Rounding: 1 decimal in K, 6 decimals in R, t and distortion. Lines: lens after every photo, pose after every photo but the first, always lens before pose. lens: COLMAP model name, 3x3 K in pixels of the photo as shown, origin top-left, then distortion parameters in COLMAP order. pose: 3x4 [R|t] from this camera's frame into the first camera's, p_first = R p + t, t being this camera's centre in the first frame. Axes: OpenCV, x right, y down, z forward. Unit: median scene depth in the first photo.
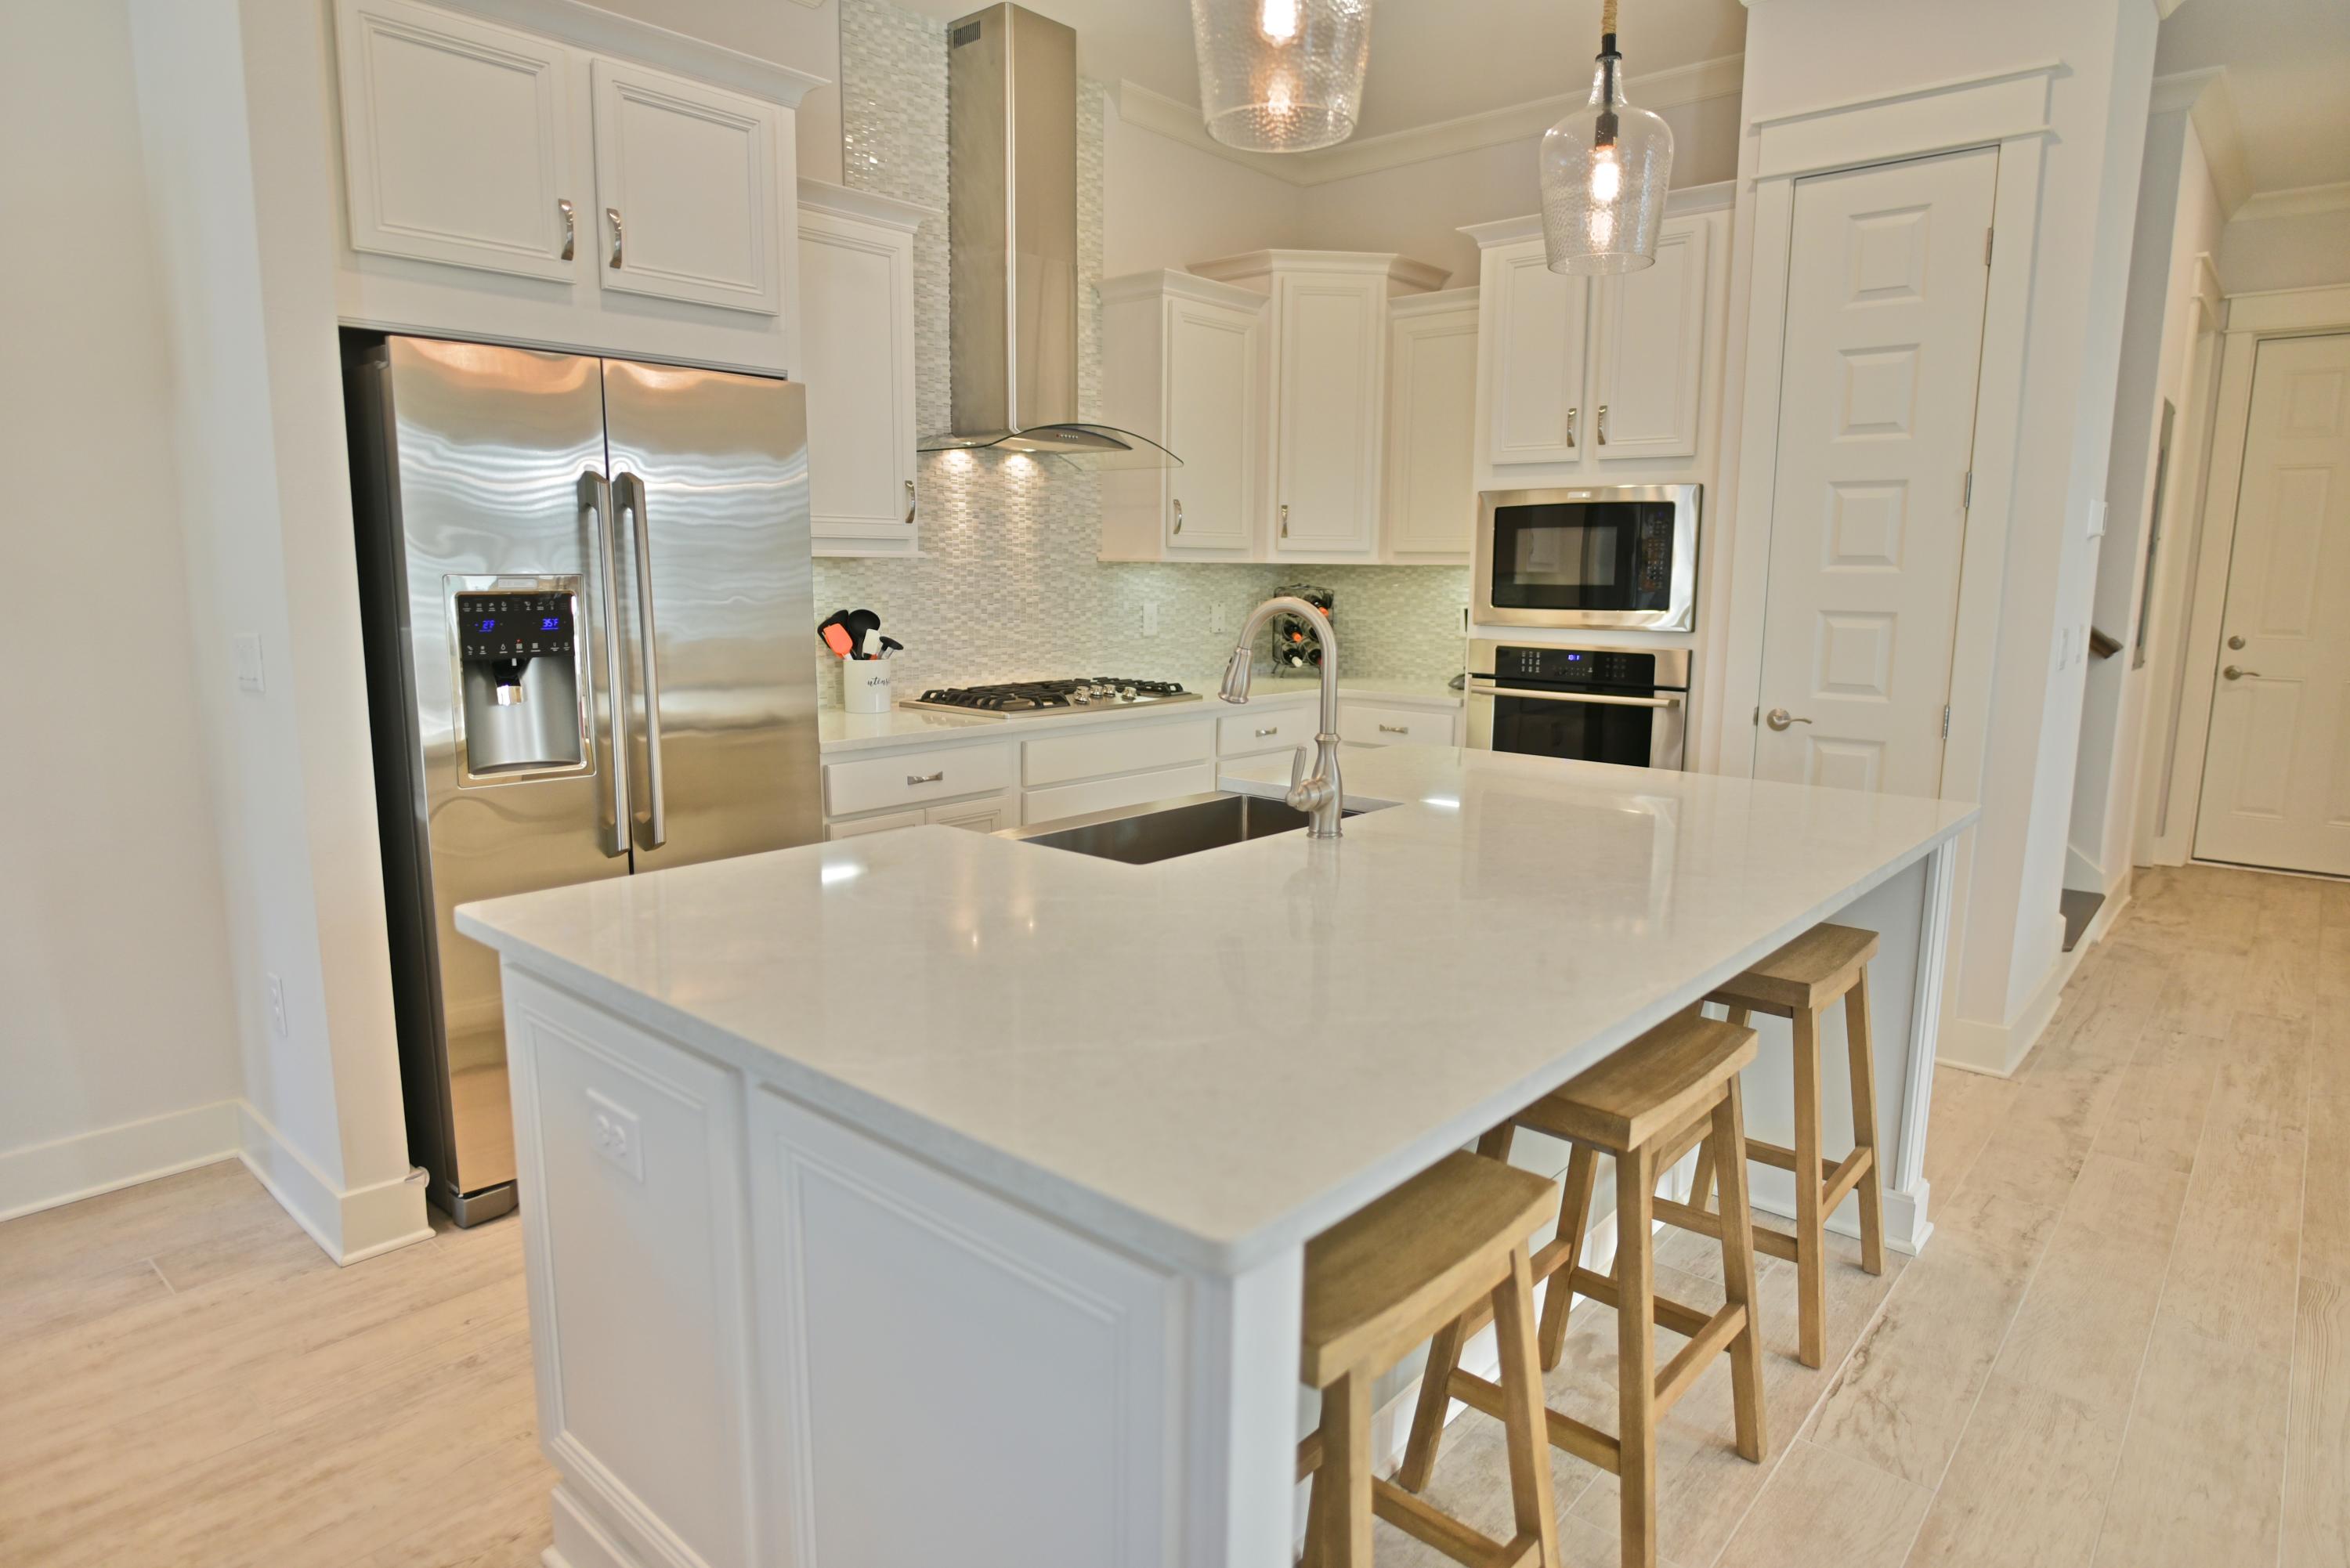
lens RADIAL K [[1353.9, 0, 1179.3], [0, 1353.9, 781.0], [0, 0, 1]] dist [-0.038410, 0.015699]
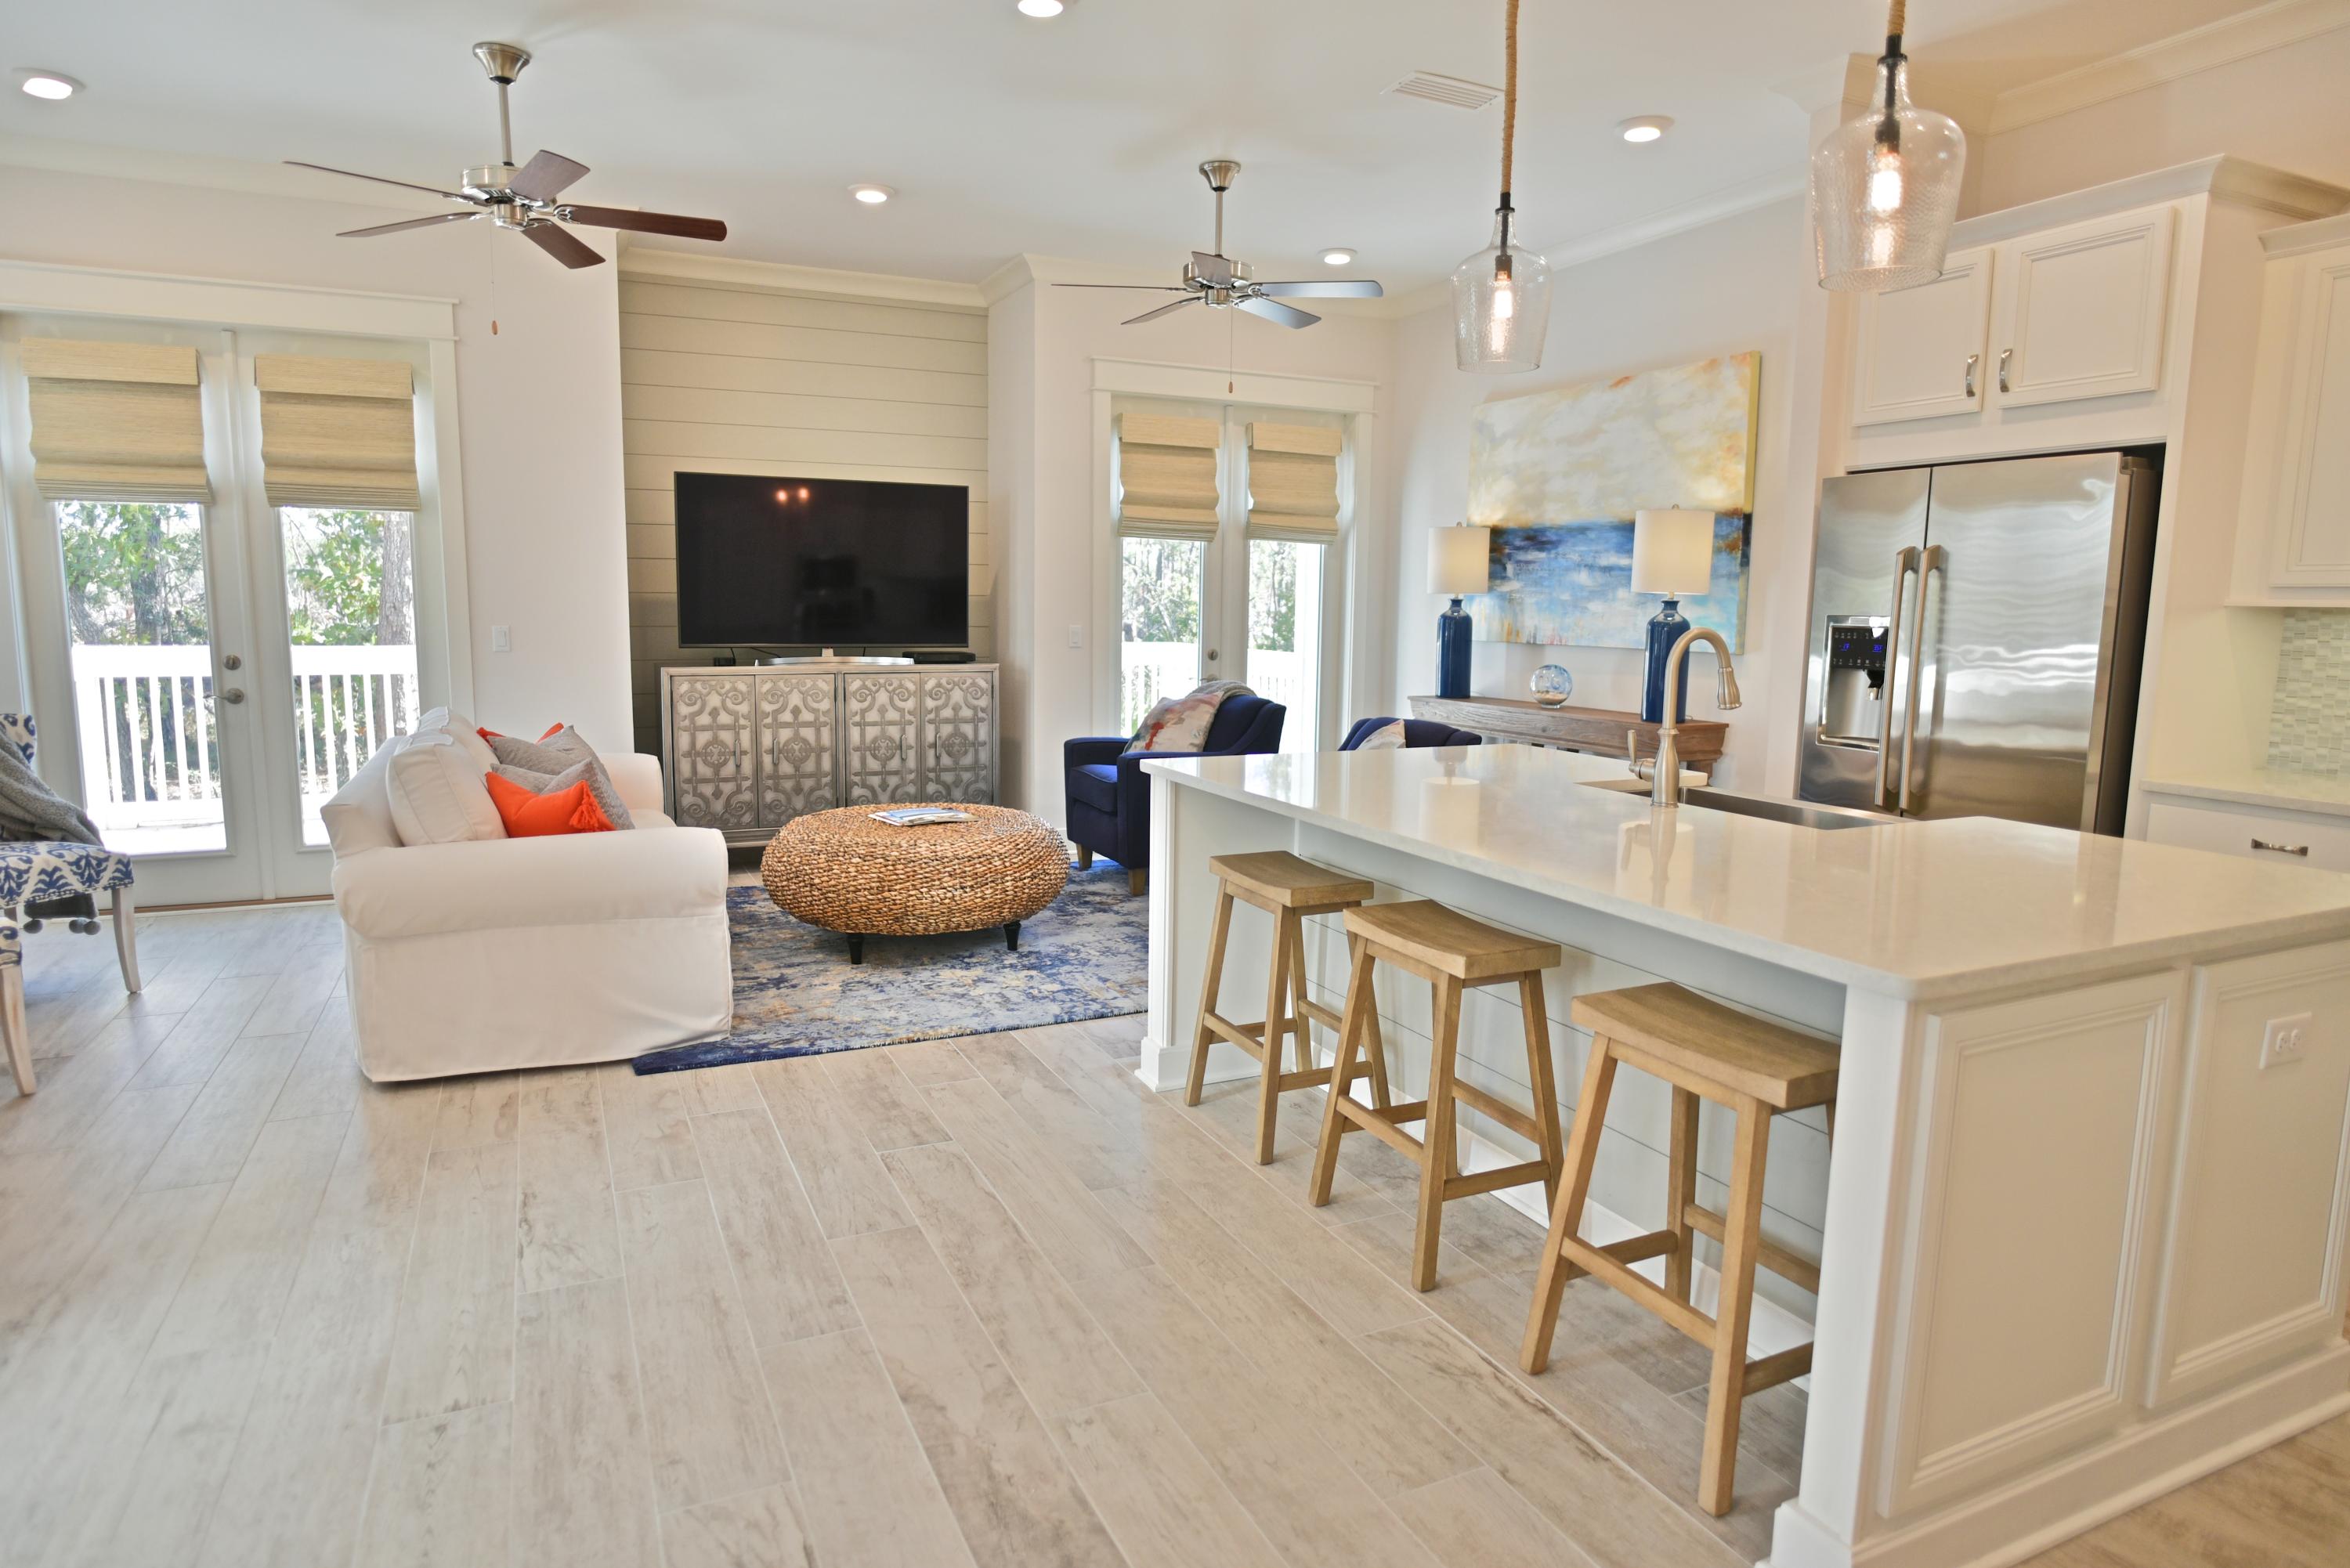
lens RADIAL K [[1353.9, 0, 1172.6], [0, 1353.9, 783.7], [0, 0, 1]] dist [-0.038410, 0.015699]
pose [[-0.405488, 0.109713, -0.907492, 0.846135], [-0.158506, 0.969293, 0.188008, -0.085958], [0.900253, 0.220078, -0.375647, 0.598467]]
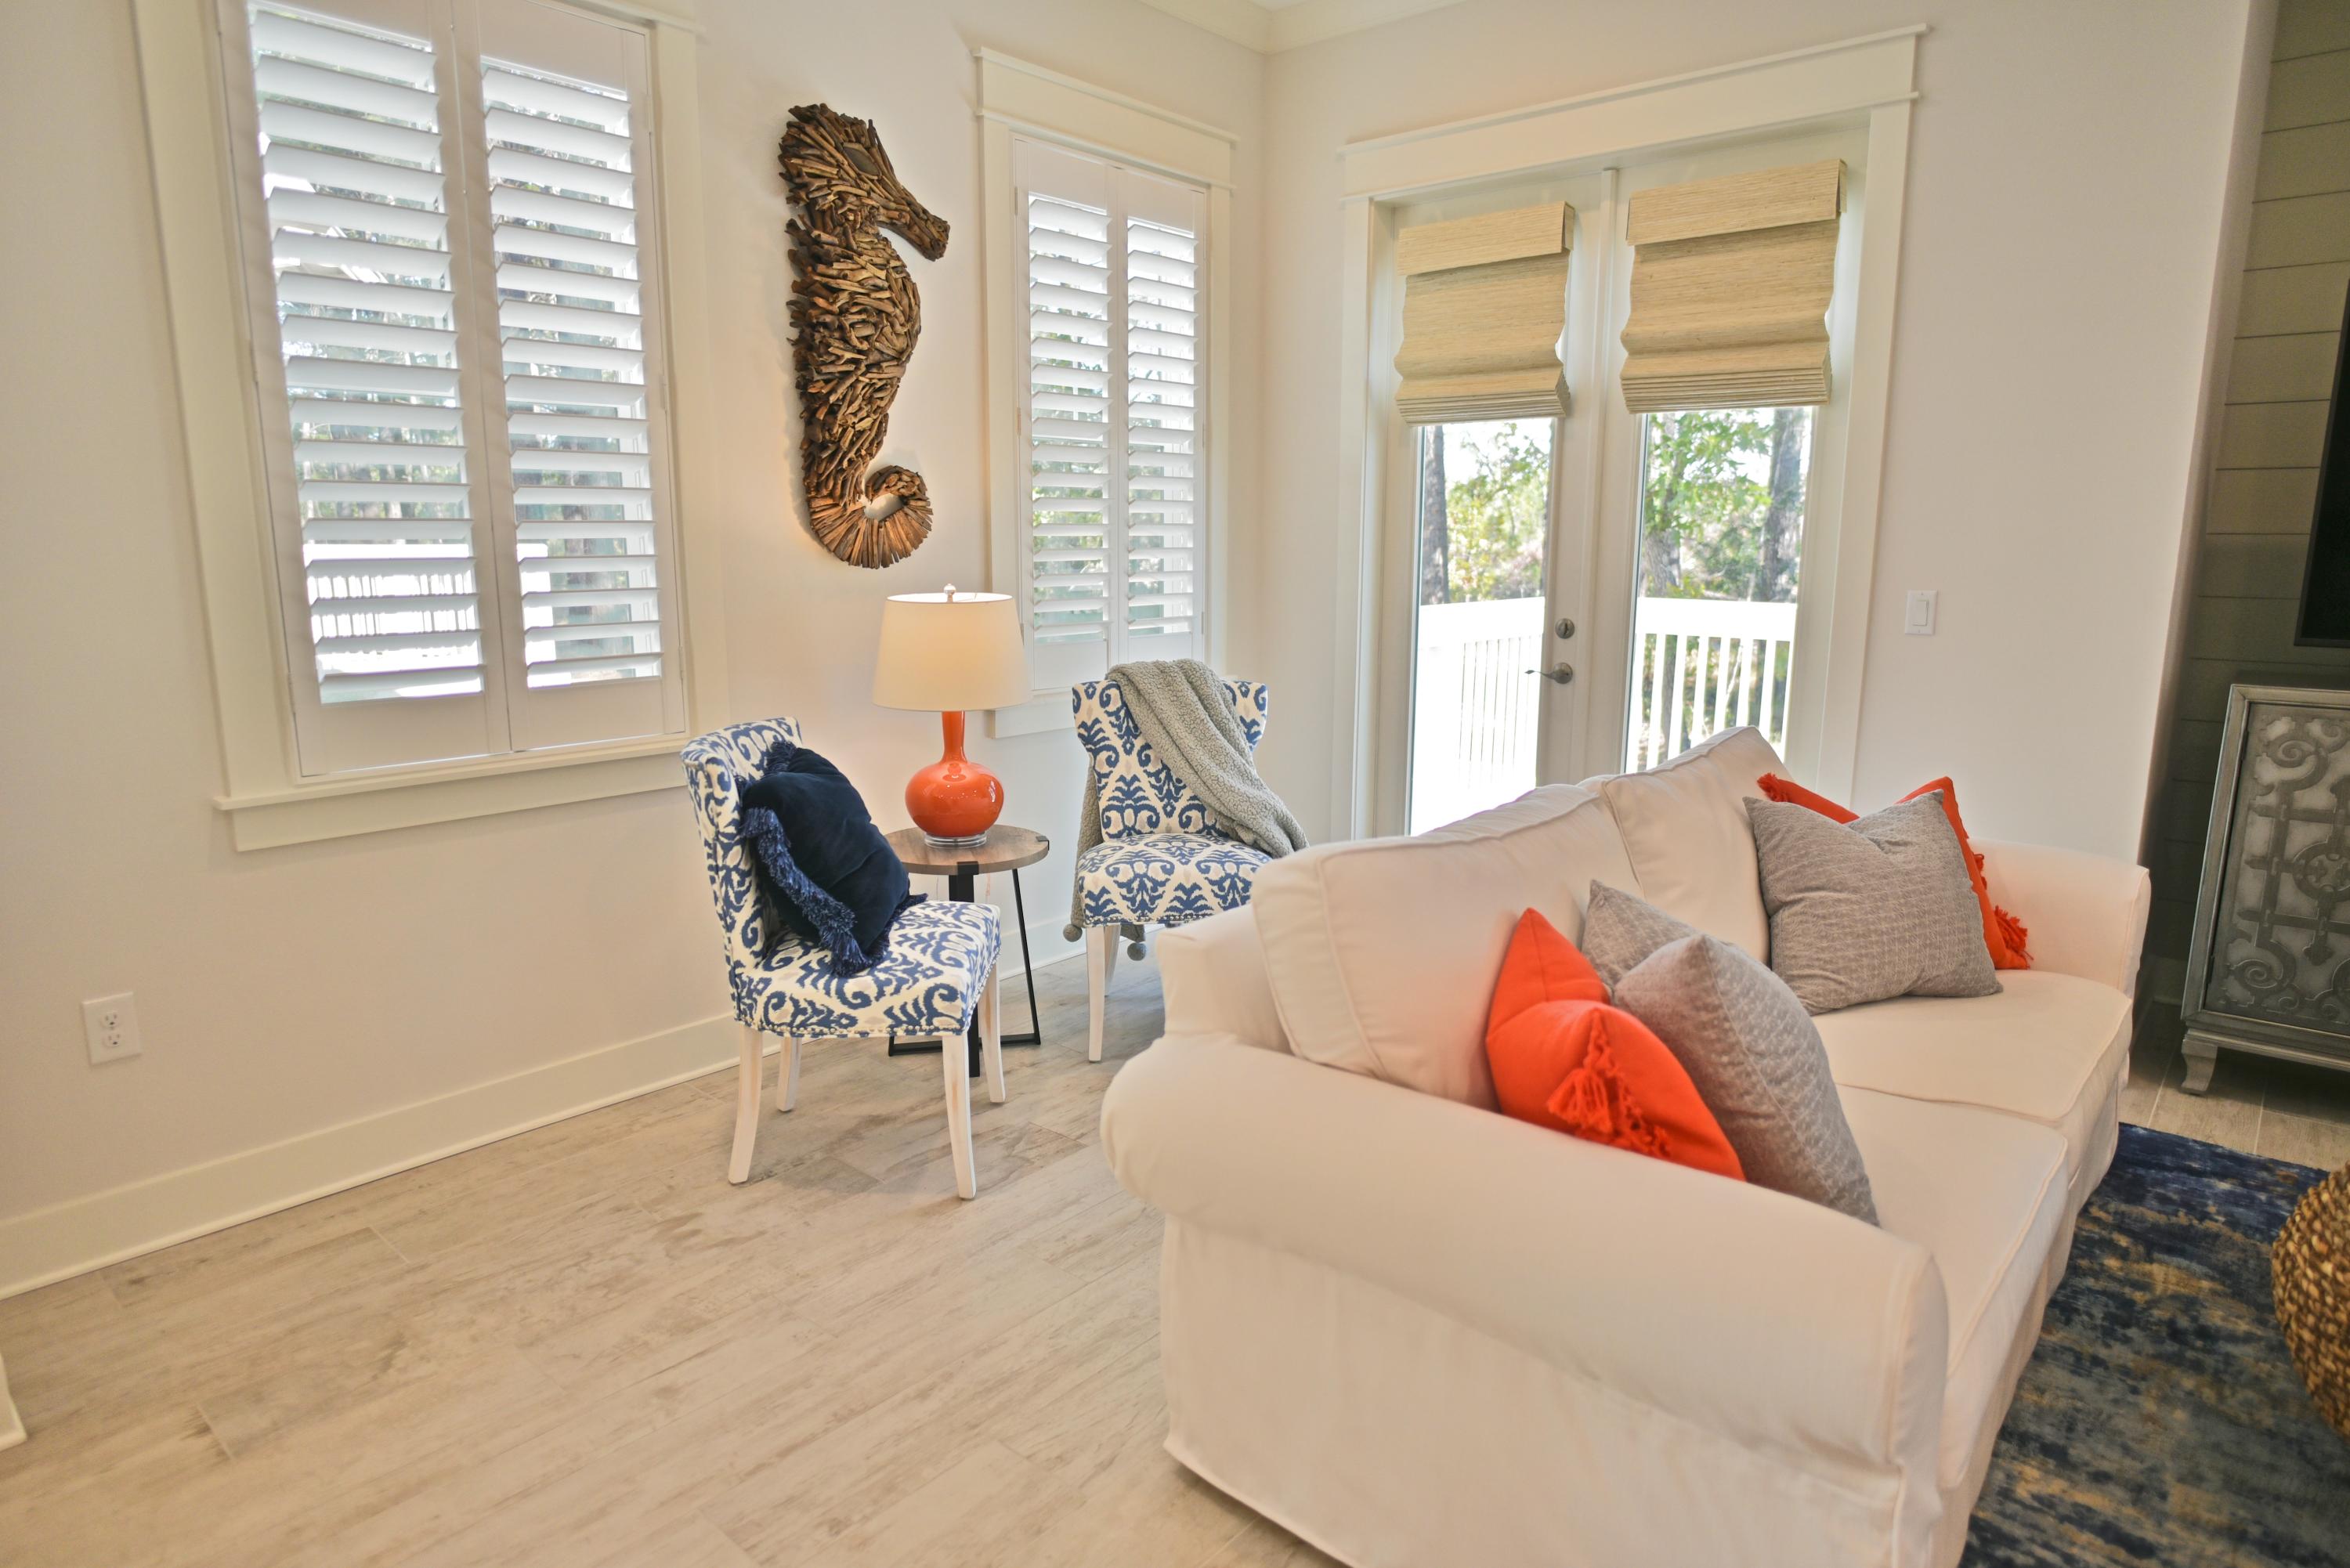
lens RADIAL K [[1353.9, 0, 1173.2], [0, 1353.9, 784.4], [0, 0, 1]] dist [-0.038410, 0.015699]
pose [[-0.999943, -0.010628, 0.001060, 0.267888], [-0.009662, 0.942356, 0.334472, -0.025787], [-0.004553, 0.334443, -0.942405, 0.197633]]
